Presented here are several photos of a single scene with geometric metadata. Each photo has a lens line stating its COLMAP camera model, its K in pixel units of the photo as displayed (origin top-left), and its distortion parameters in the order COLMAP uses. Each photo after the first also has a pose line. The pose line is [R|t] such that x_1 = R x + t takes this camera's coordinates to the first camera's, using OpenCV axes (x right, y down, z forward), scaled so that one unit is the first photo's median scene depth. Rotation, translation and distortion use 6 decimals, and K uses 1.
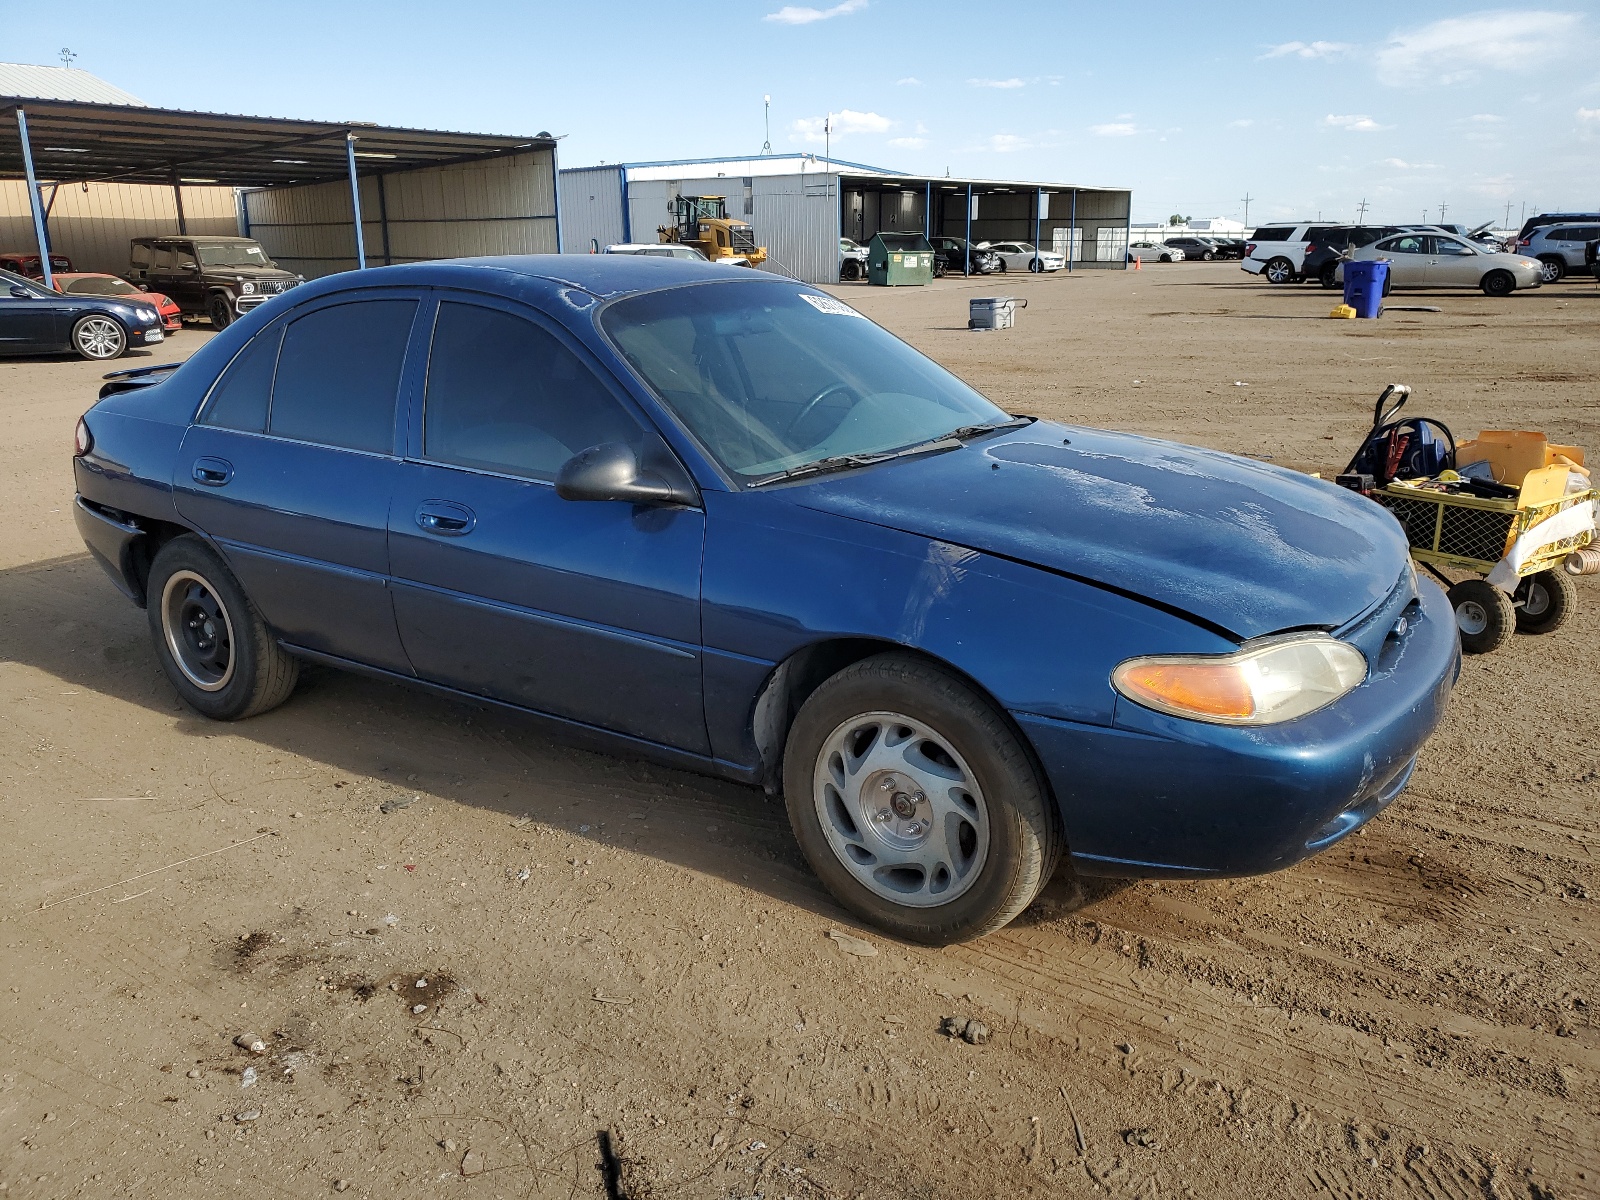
lens RADIAL K [[1215.3, 0, 803.0], [0, 1215.3, 596.5], [0, 0, 1]] dist [0.021279, -0.006761]
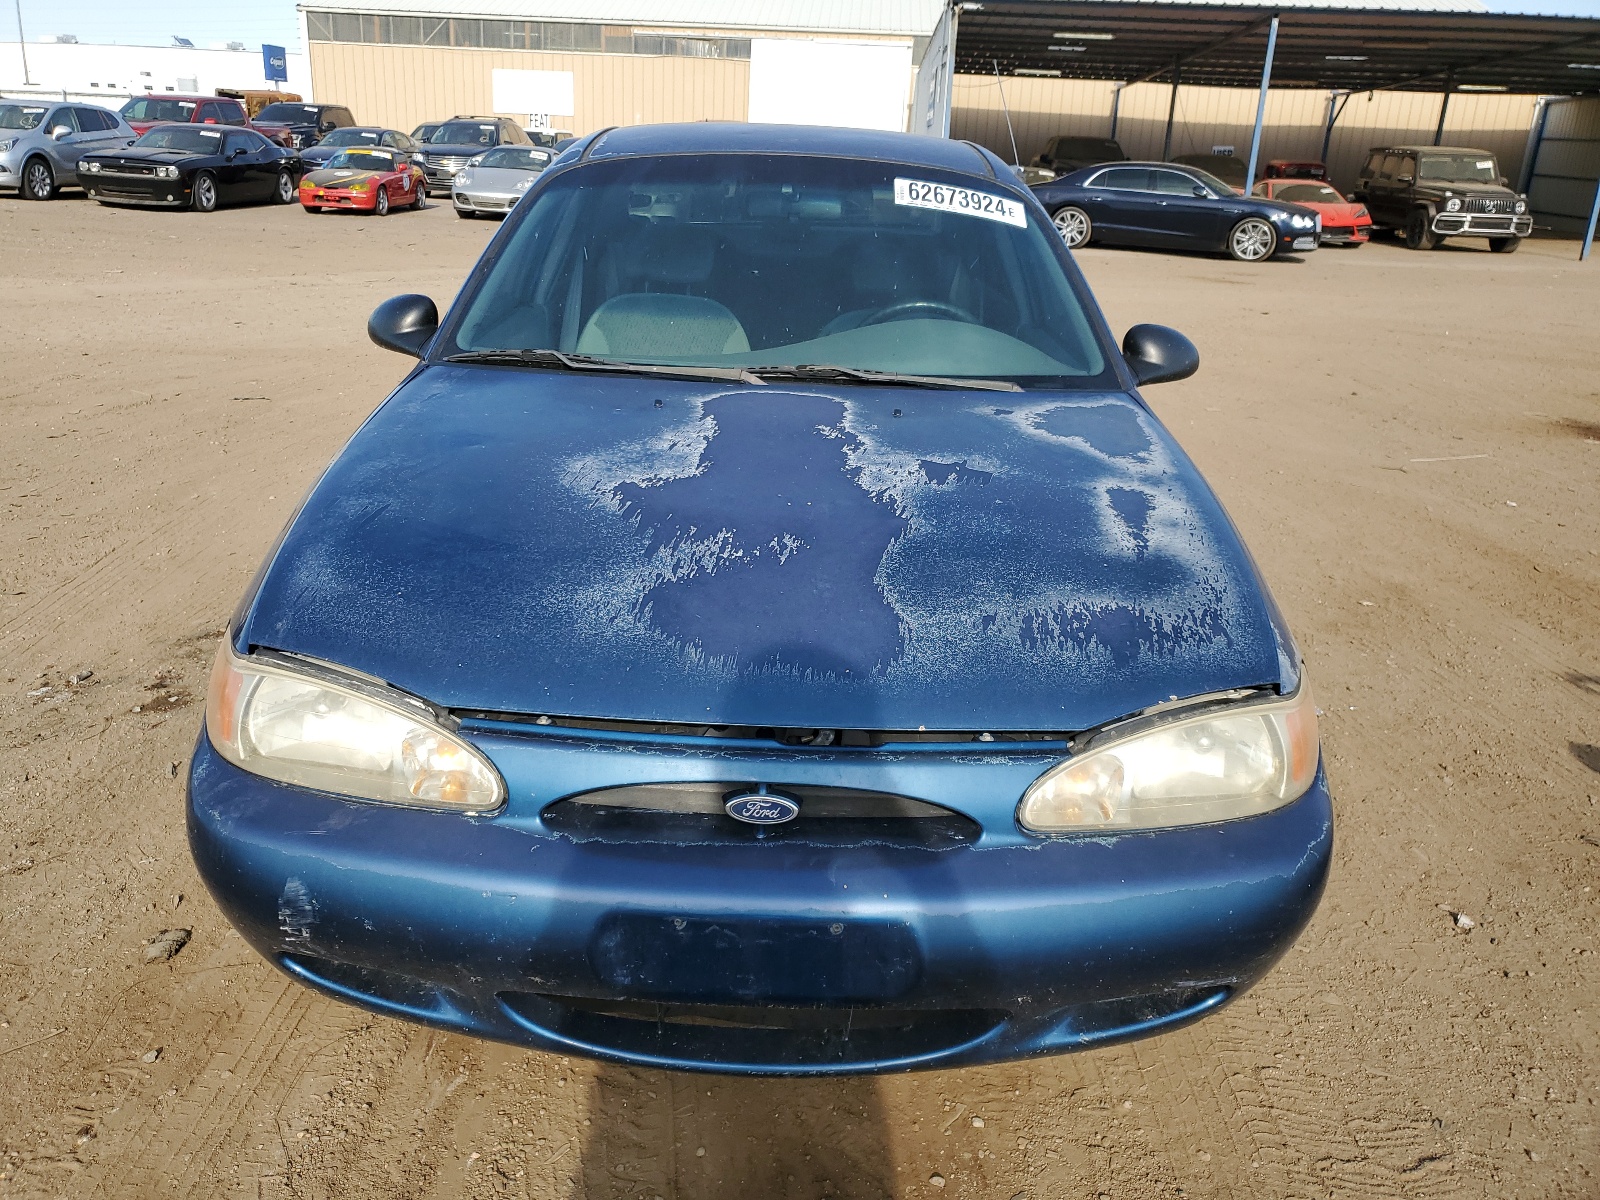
lens RADIAL K [[1215.3, 0, 798.8], [0, 1215.3, 600.8], [0, 0, 1]] dist [0.021279, -0.006761]
pose [[0.557638, 0.324283, -0.764121, 0.081707], [-0.273577, 0.940900, 0.199655, -0.017073], [0.783706, 0.097711, 0.613398, 0.061277]]
